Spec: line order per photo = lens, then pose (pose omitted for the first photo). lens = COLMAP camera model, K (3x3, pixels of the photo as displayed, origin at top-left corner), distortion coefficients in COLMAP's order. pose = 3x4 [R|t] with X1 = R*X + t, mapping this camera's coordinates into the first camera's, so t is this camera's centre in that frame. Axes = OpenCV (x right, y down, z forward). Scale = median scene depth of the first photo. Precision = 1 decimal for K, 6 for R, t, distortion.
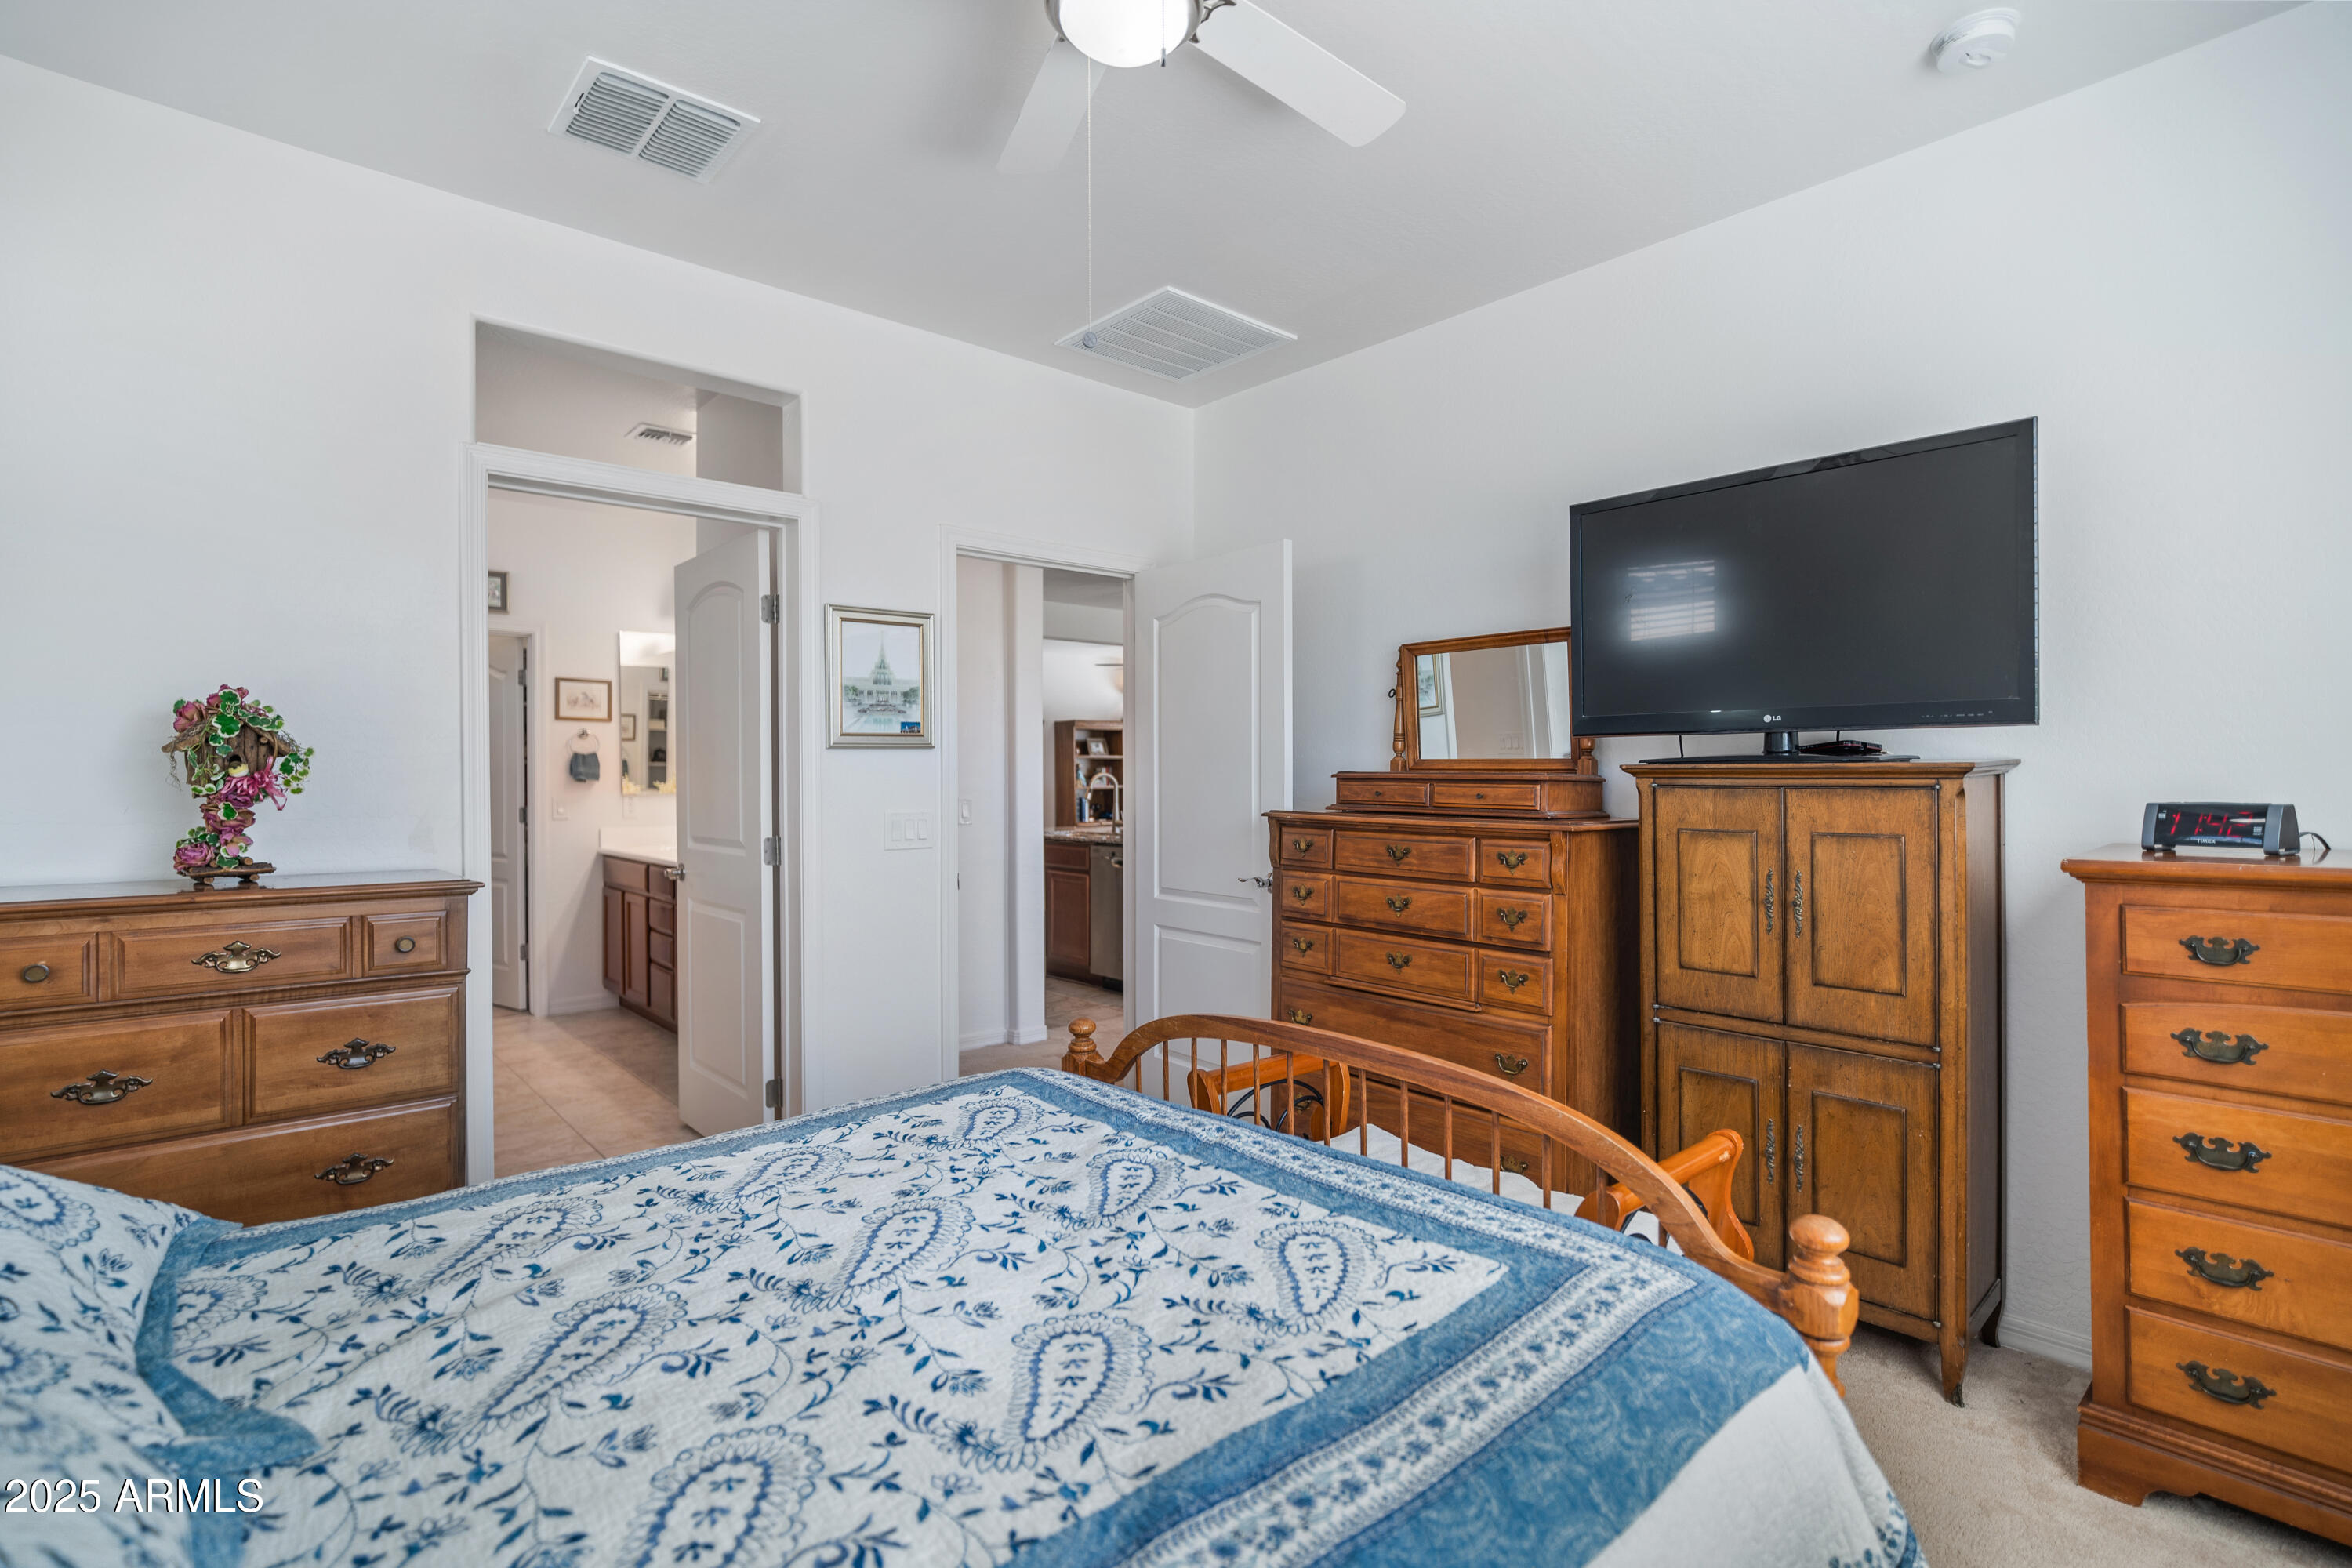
lens RADIAL K [[1105.9, 0, 1163.4], [0, 1105.9, 772.9], [0, 0, 1]] dist [-0.007152, 0.002651]
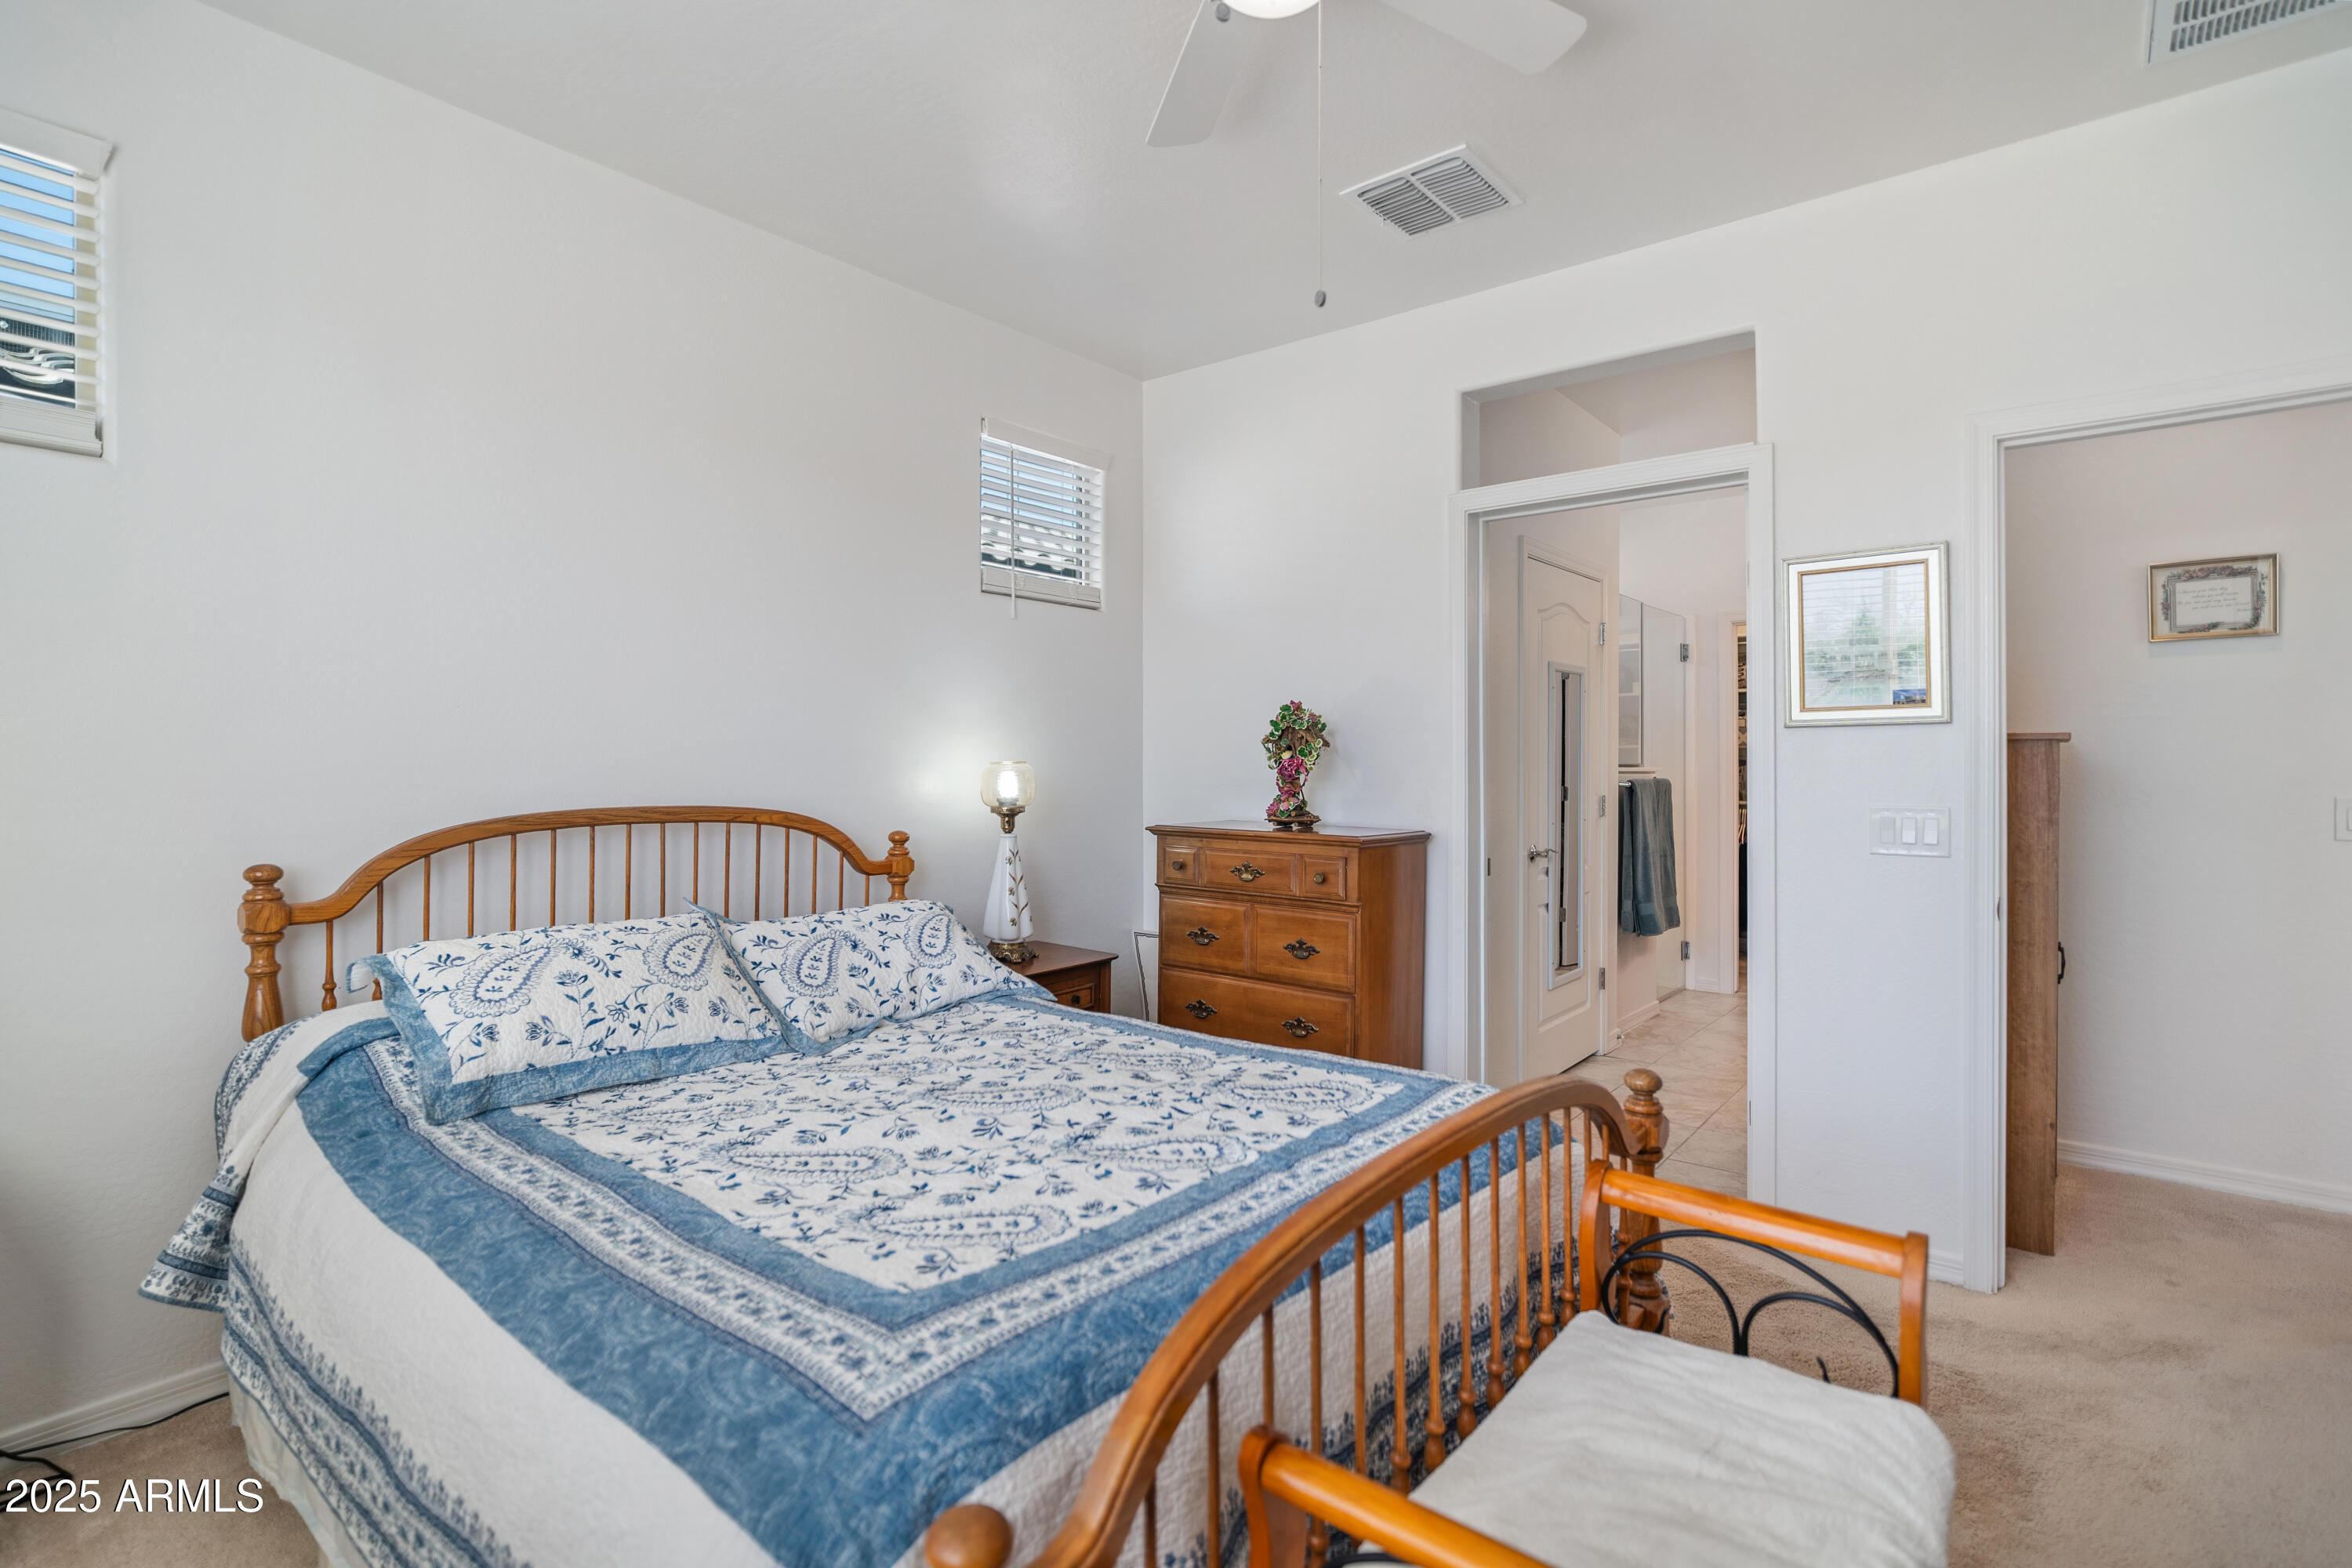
lens RADIAL K [[1105.9, 0, 1169.7], [0, 1105.9, 763.8], [0, 0, 1]] dist [-0.007152, 0.002651]
pose [[0.164887, 0.005572, -0.986297, 0.765118], [0.000185, 0.999984, 0.005680, 0.001053], [0.986312, -0.001119, 0.164884, 0.649115]]
